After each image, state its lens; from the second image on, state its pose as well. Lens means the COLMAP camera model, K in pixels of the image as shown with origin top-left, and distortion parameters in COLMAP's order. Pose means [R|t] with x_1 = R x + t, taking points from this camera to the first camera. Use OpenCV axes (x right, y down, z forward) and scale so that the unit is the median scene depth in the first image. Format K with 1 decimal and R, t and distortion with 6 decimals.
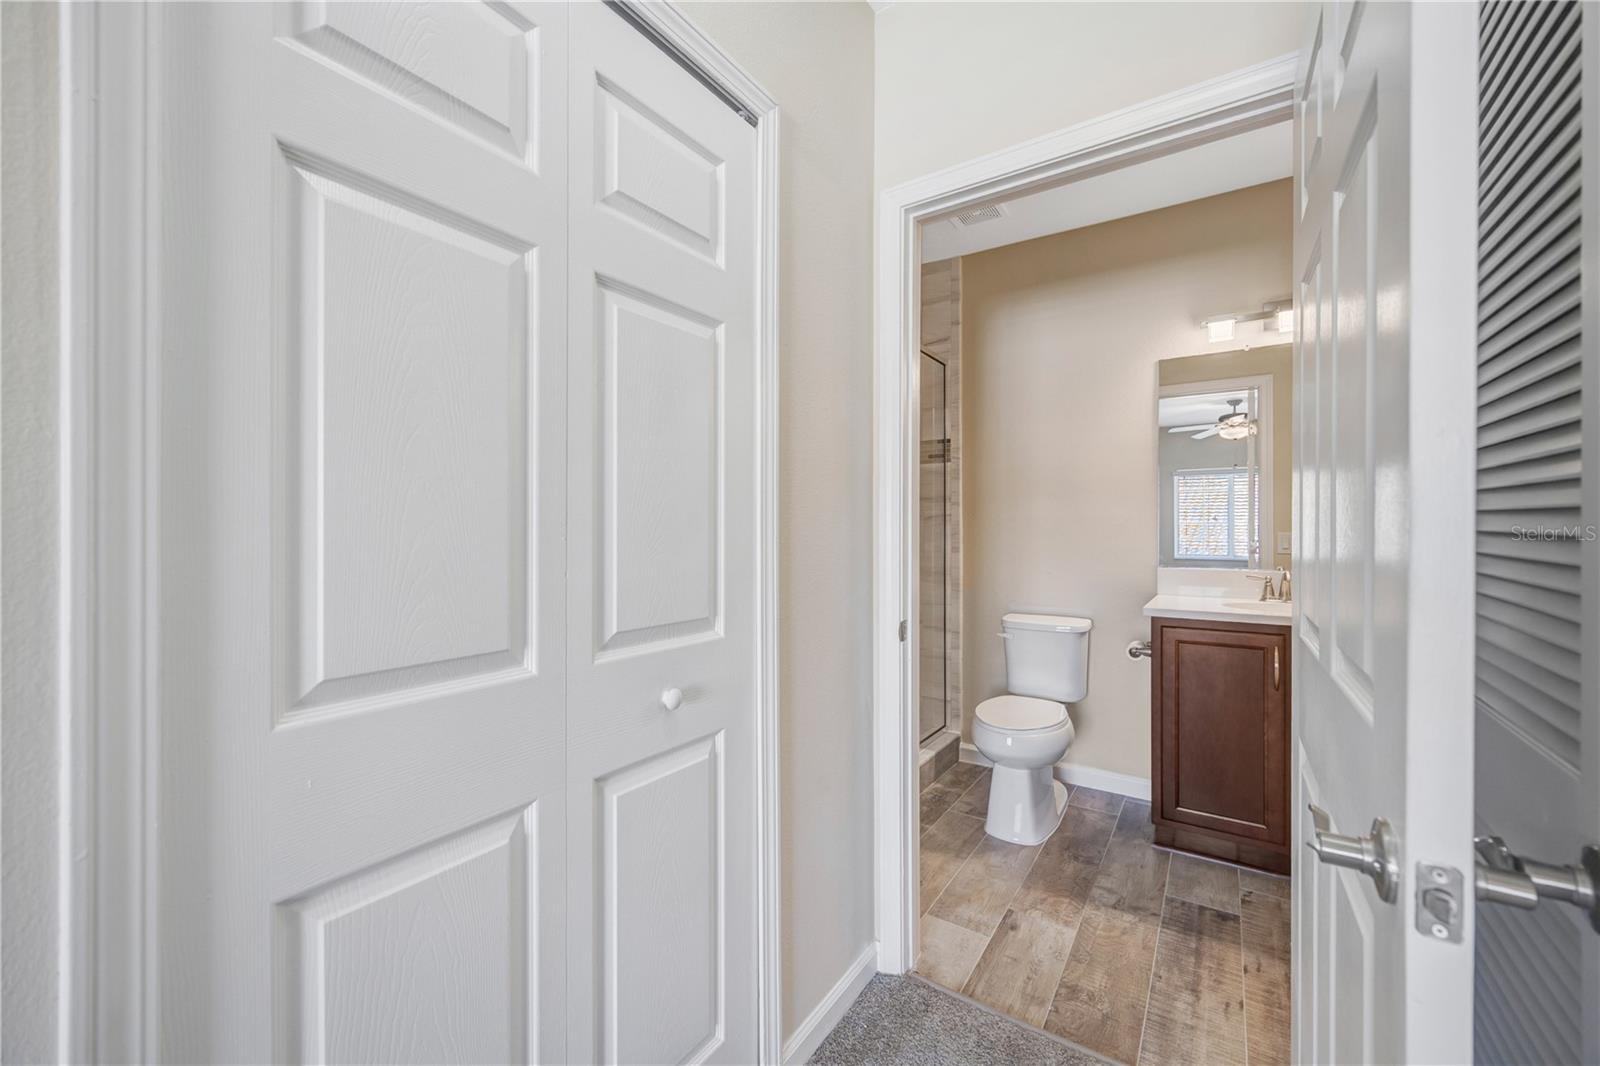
lens RADIAL K [[623.7, 0, 802.0], [0, 623.7, 536.6], [0, 0, 1]] dist [-0.001668, -0.000097]
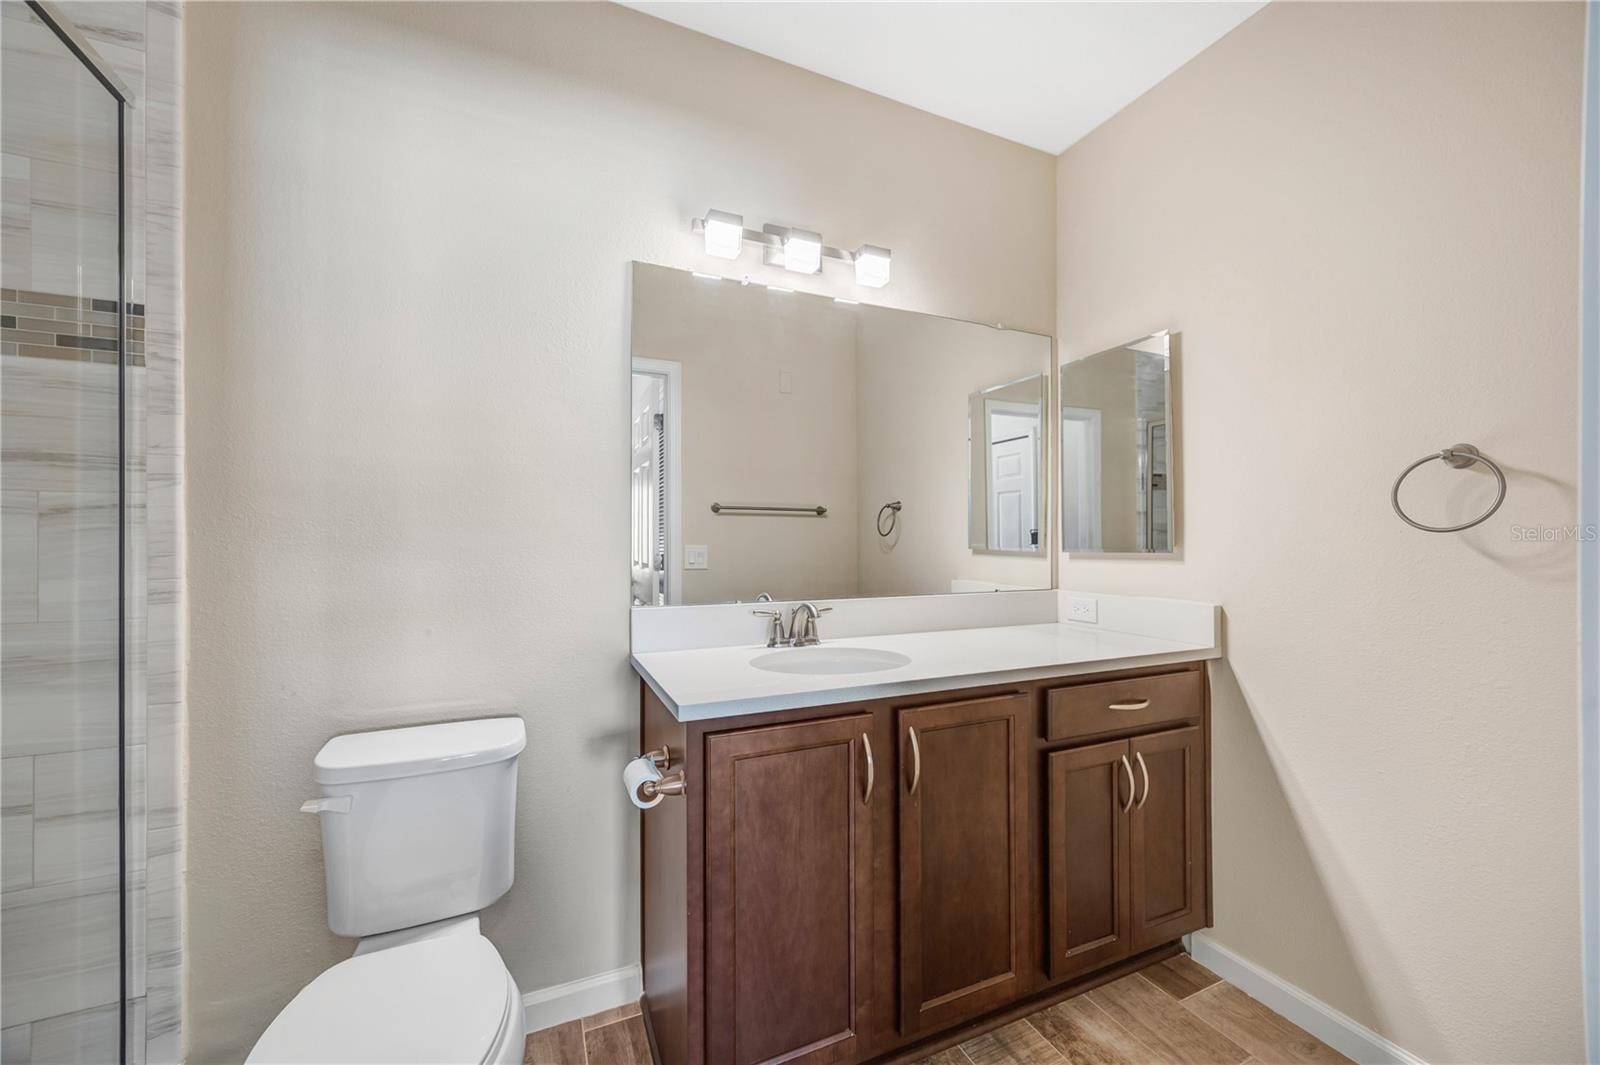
lens RADIAL K [[623.7, 0, 802.0], [0, 623.7, 536.1], [0, 0, 1]] dist [-0.001668, -0.000097]
pose [[0.519710, 0.000682, 0.854342, 0.123202], [0.002108, 0.999996, -0.002080, -0.014569], [-0.854340, 0.002882, 0.519706, 0.462663]]
